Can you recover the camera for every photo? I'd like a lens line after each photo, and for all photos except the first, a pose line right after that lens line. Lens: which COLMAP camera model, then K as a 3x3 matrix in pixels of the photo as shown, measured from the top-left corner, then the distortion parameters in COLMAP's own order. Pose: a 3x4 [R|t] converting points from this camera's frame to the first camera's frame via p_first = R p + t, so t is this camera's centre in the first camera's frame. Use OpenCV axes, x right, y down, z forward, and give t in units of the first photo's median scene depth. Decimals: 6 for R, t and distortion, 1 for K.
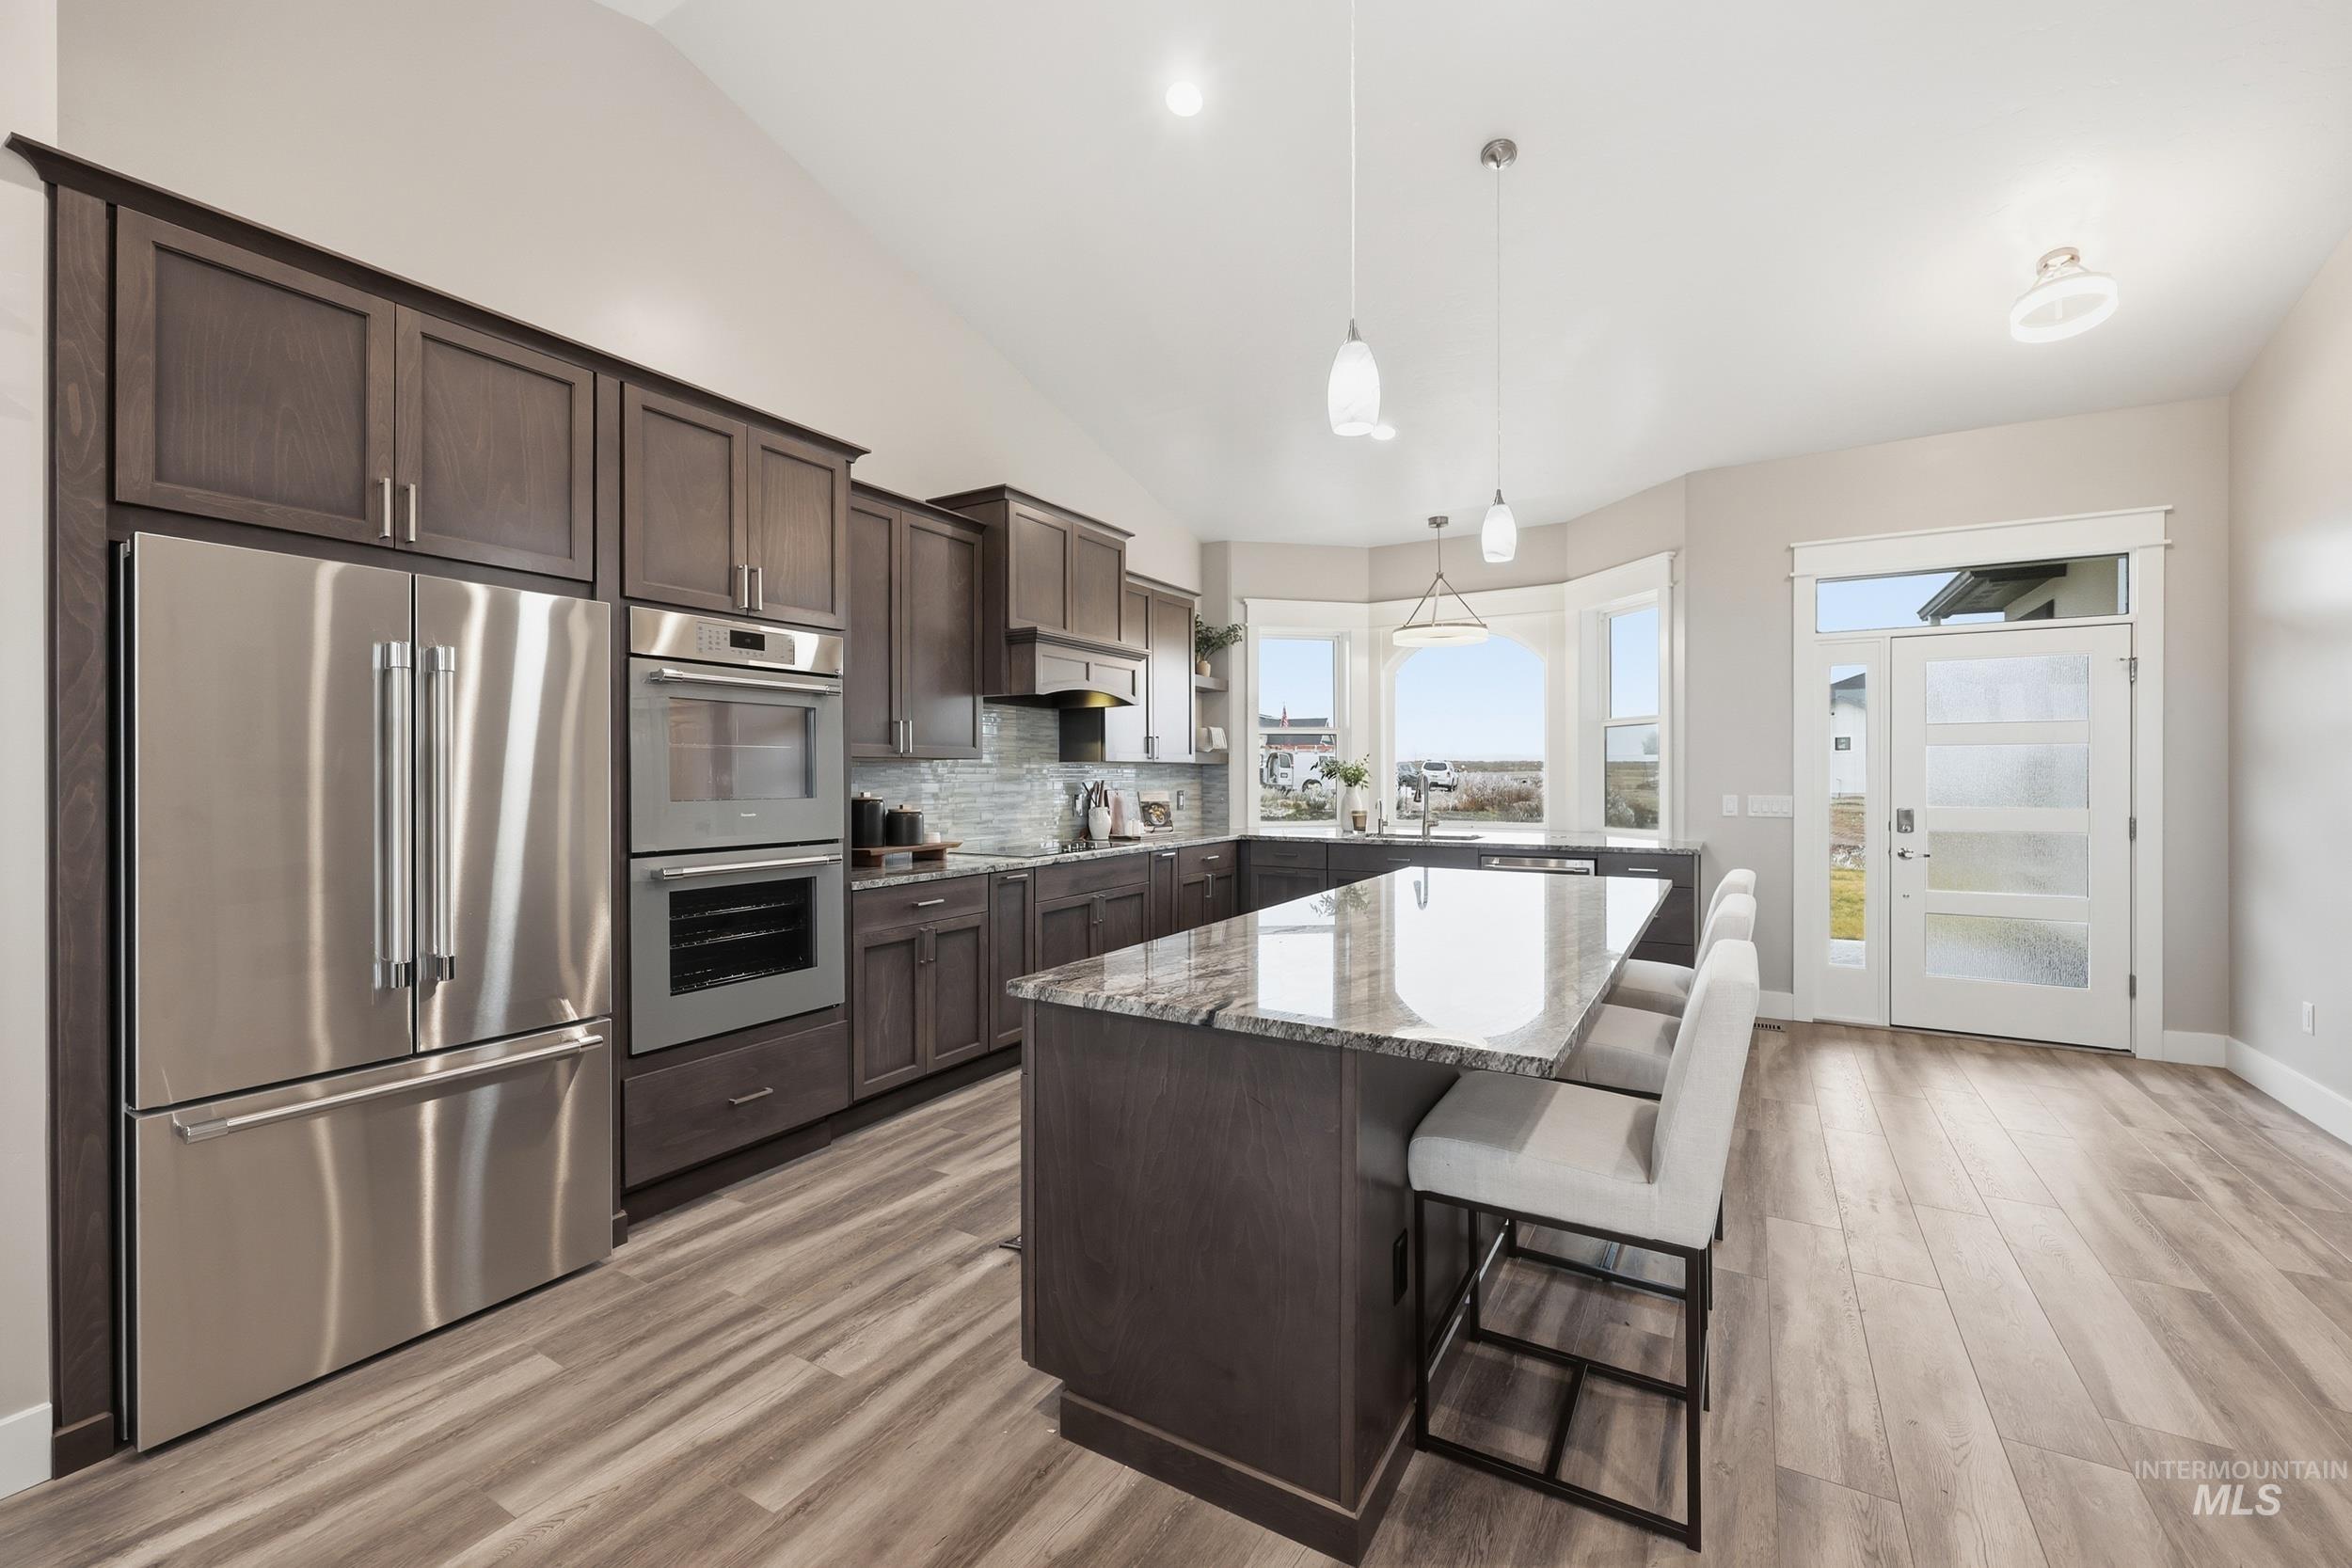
lens RADIAL K [[951.8, 0, 1177.5], [0, 951.8, 778.0], [0, 0, 1]] dist [-0.001221, 0.000084]
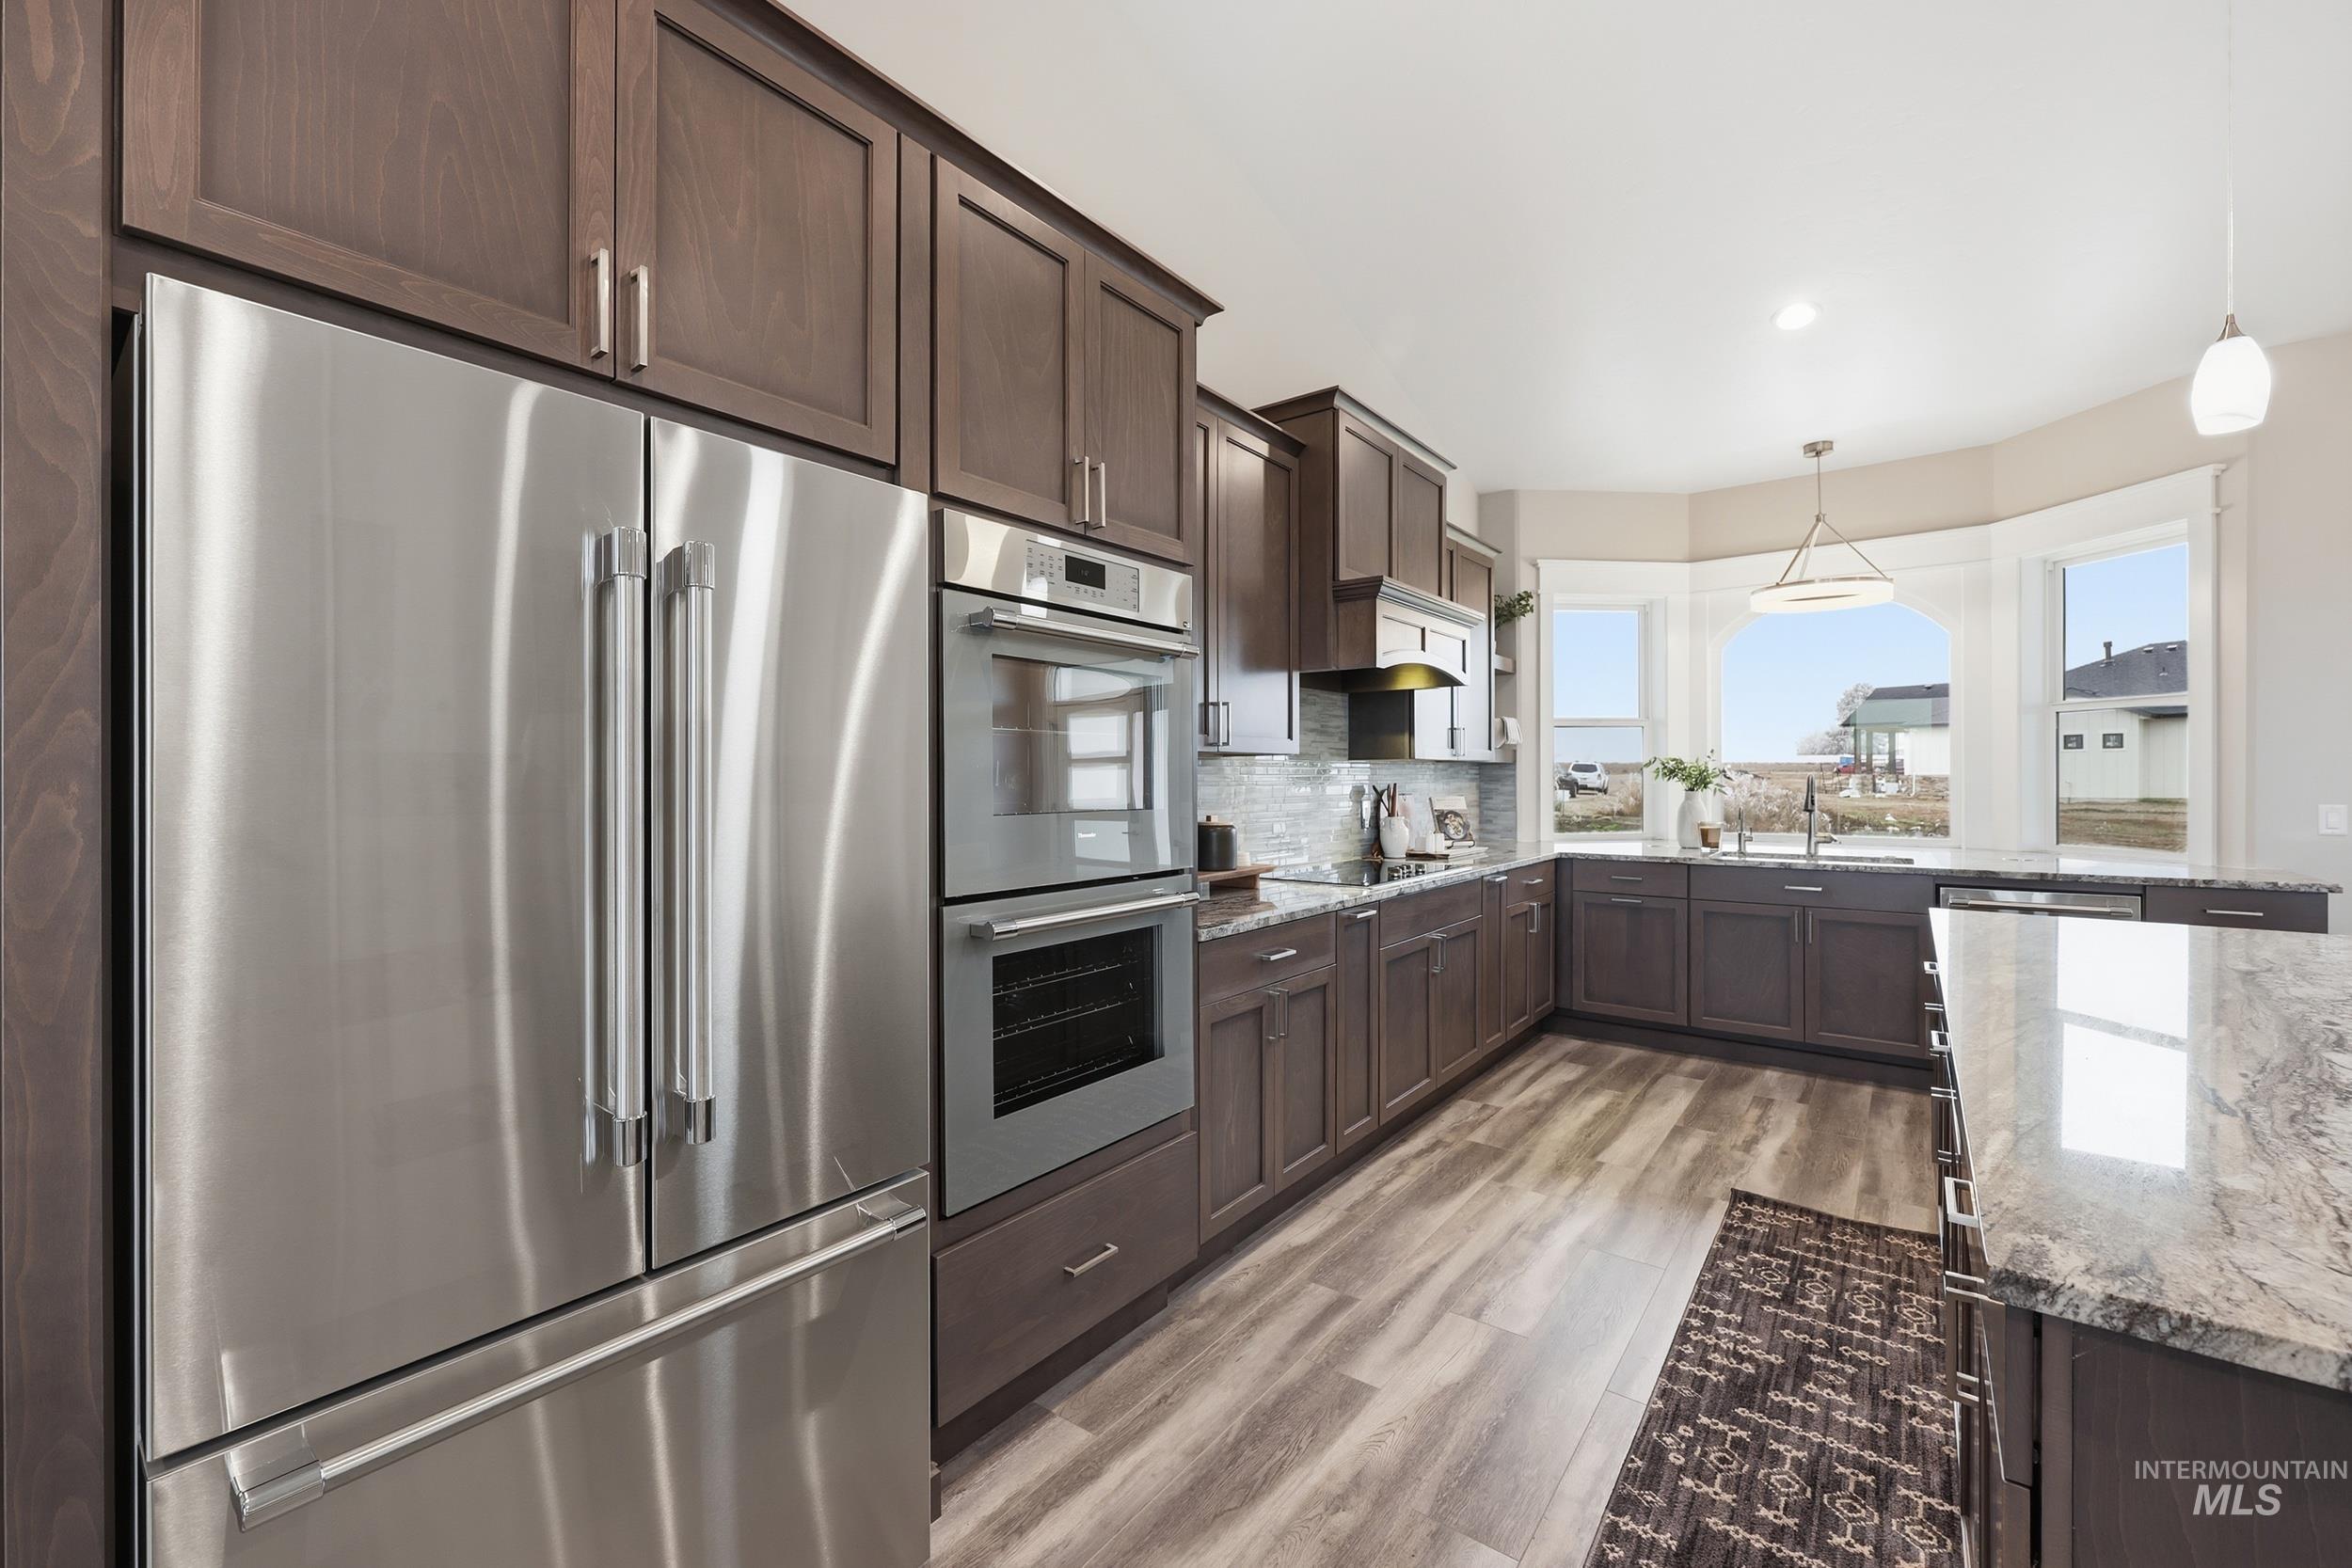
lens RADIAL K [[945.8, 0, 1173.0], [0, 945.8, 777.9], [0, 0, 1]] dist [-0.001073, -0.000119]
pose [[0.992455, -0.000301, -0.122611, -0.203998], [-0.000021, 0.999997, -0.002627, 0.000429], [0.122611, 0.002609, 0.992451, 0.231647]]
